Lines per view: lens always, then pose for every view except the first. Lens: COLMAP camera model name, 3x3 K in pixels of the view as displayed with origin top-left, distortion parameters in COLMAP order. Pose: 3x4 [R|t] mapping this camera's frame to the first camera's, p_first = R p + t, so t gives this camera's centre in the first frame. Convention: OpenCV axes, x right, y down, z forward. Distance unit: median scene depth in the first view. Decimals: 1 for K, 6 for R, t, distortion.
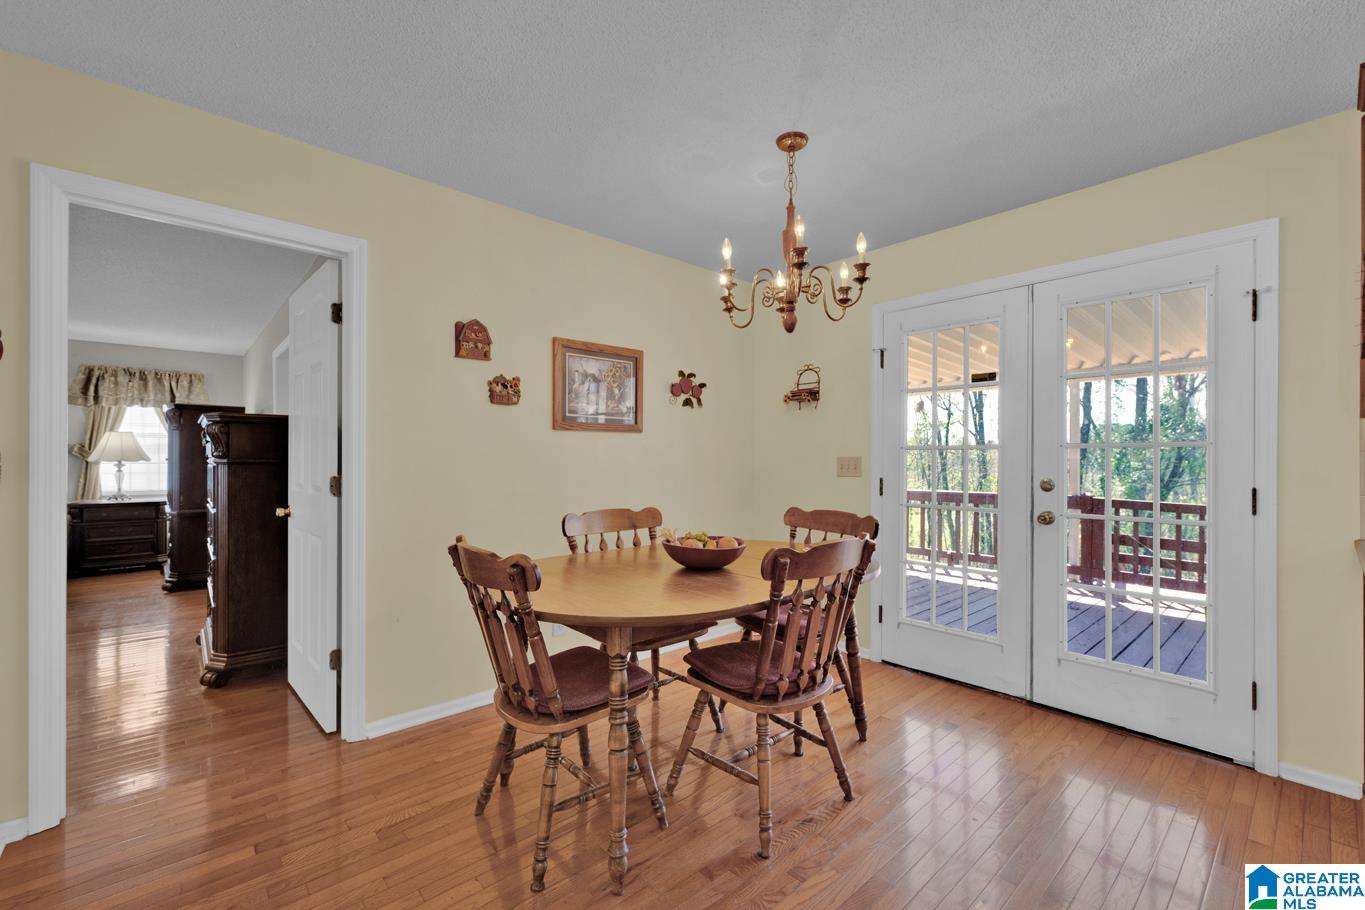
lens RADIAL K [[544.8, 0, 673.1], [0, 544.8, 457.4], [0, 0, 1]] dist [-0.002626, -0.000156]
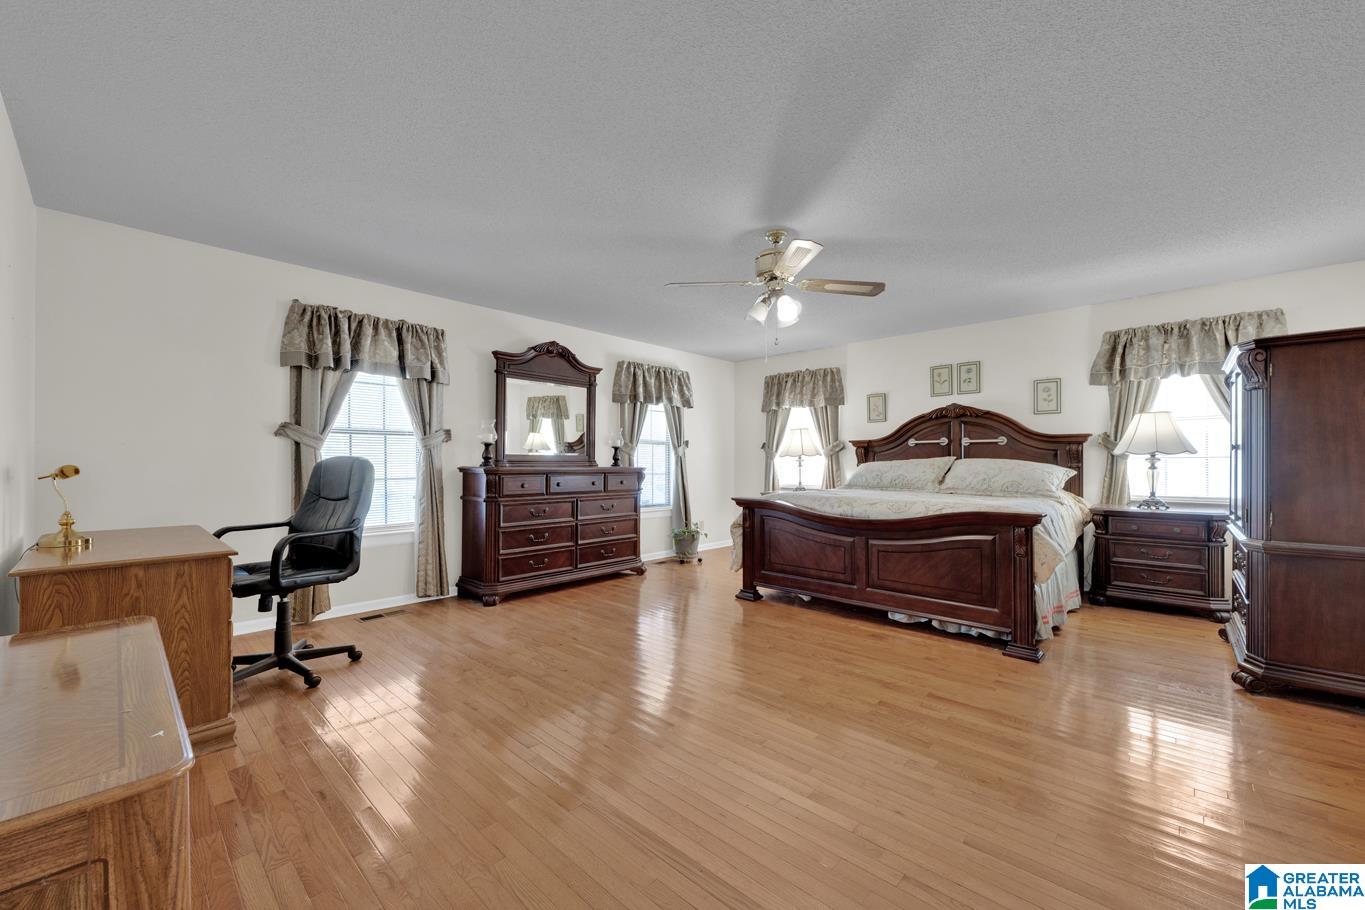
lens RADIAL K [[544.8, 0, 672.4], [0, 544.8, 461.7], [0, 0, 1]] dist [-0.002626, -0.000156]
pose [[0.081836, -0.009393, -0.996602, -0.358194], [-0.009154, 0.999906, -0.010176, 0.029987], [0.996604, 0.009955, 0.081743, 0.312238]]
